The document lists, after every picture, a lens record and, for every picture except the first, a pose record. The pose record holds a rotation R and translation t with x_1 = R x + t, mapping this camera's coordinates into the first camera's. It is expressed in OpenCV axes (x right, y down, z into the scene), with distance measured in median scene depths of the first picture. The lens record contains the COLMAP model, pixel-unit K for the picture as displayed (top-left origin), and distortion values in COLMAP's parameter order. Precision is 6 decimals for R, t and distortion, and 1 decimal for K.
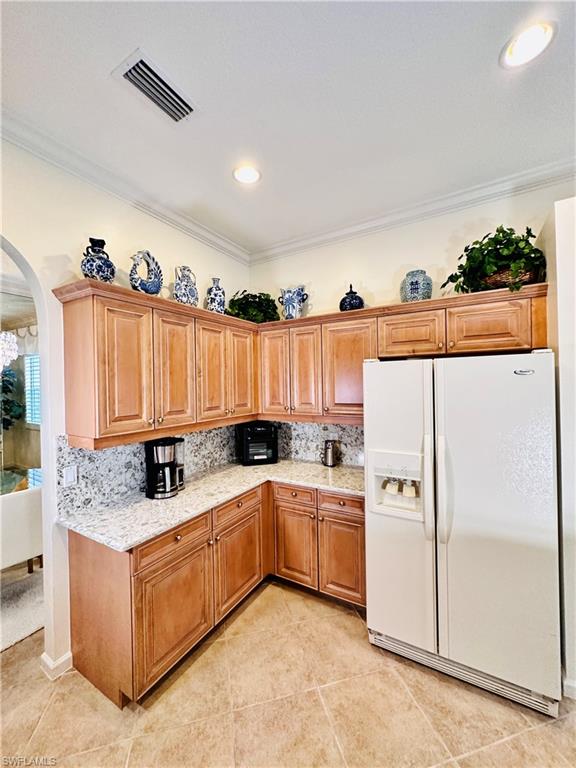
lens RADIAL K [[307.2, 0, 288.1], [0, 307.2, 385.4], [0, 0, 1]] dist [0.000056, 0.000202]
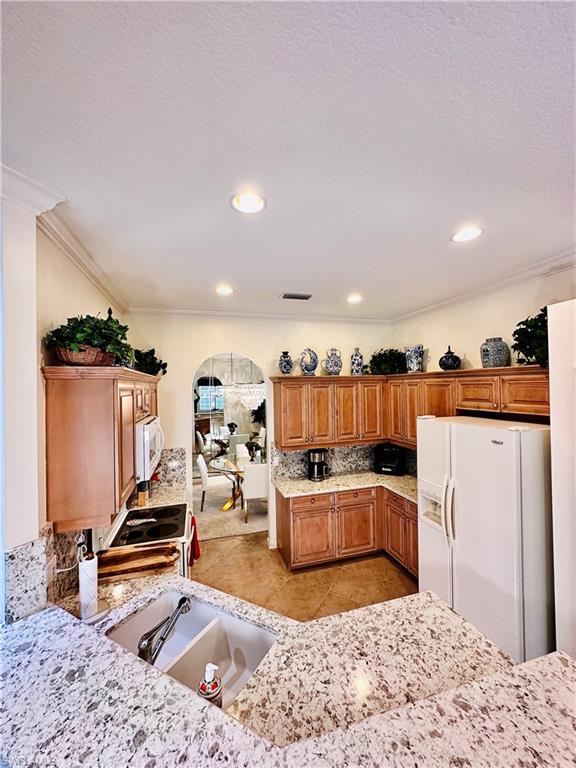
lens RADIAL K [[307.2, 0, 288.1], [0, 307.2, 385.4], [0, 0, 1]] dist [0.000056, 0.000202]
pose [[0.735928, 0.001803, -0.677057, 0.643212], [0.001827, 0.999988, 0.004648, -0.195500], [0.677057, -0.004657, 0.735916, -0.423635]]
